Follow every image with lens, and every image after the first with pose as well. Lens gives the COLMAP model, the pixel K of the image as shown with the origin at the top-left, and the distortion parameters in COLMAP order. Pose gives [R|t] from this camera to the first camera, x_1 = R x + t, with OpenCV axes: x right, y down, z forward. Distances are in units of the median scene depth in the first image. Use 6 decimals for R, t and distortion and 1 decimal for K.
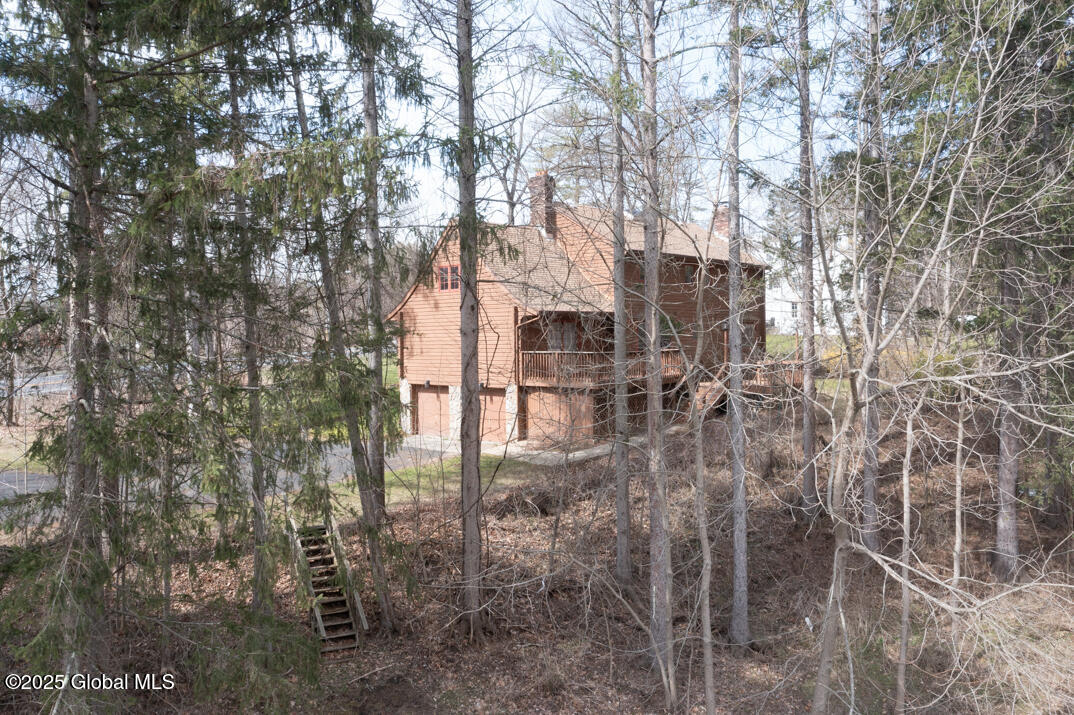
lens RADIAL K [[866.2, 0, 537.0], [0, 866.2, 357.5], [0, 0, 1]] dist [-0.017619, -0.004186]
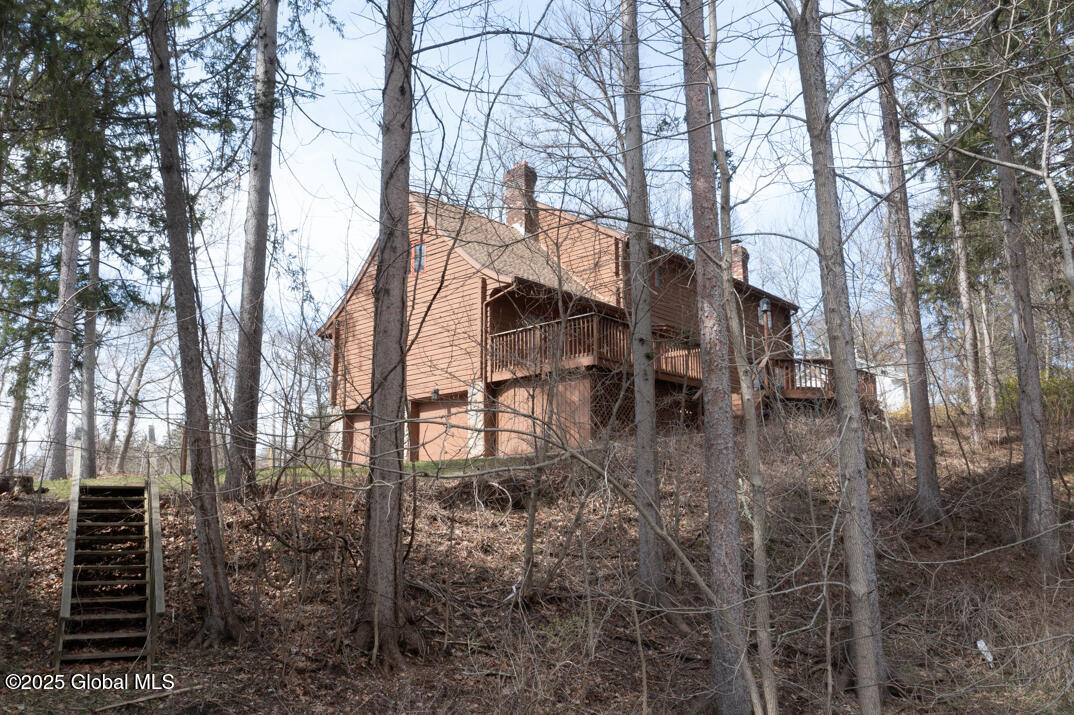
lens RADIAL K [[866.2, 0, 536.8], [0, 866.2, 357.0], [0, 0, 1]] dist [-0.017619, -0.004186]
pose [[0.999745, 0.009635, 0.020424, 0.008414], [-0.004872, 0.975143, -0.221524, 0.224503], [-0.022051, 0.221368, 0.974941, 0.380057]]
